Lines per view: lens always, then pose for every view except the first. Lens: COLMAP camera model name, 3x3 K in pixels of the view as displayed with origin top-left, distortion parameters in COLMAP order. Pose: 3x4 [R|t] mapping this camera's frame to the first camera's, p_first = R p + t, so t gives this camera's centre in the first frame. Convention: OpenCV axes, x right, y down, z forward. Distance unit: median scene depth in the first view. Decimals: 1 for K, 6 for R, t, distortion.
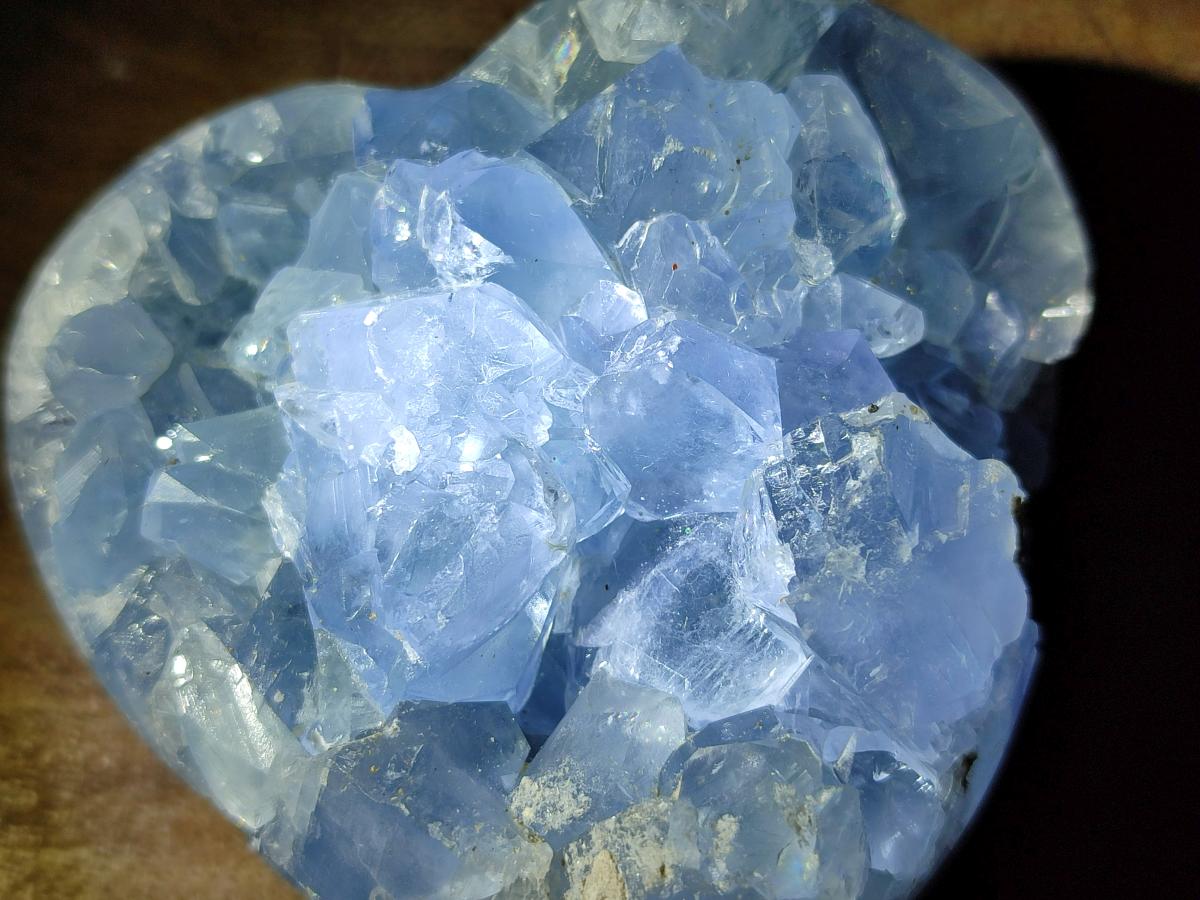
lens RADIAL K [[1840.2, 0, 600.0], [0, 1840.2, 450.0], [0, 0, 1]] dist [0.381895, -2.788604]
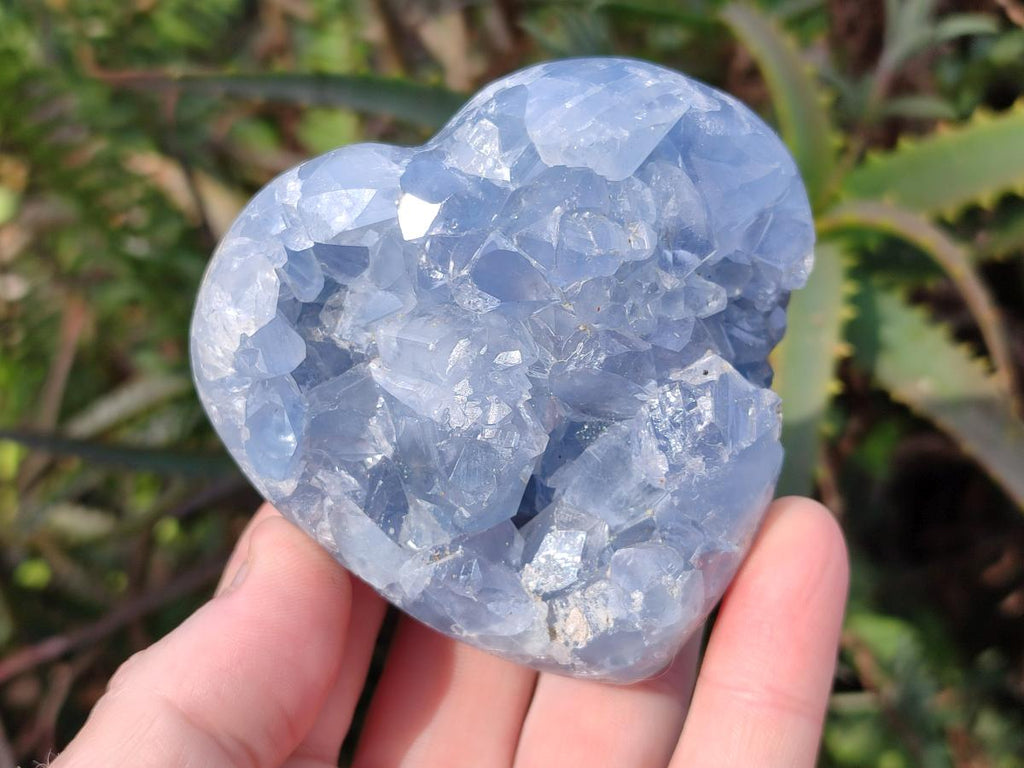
lens RADIAL K [[1570.3, 0, 512.0], [0, 1570.3, 384.0], [0, 0, 1]] dist [0.381895, -2.788604]
pose [[0.991830, -0.083995, 0.096011, -0.203948], [0.042224, 0.926371, 0.374239, -0.630761], [-0.120376, -0.367127, 0.922349, -0.454705]]
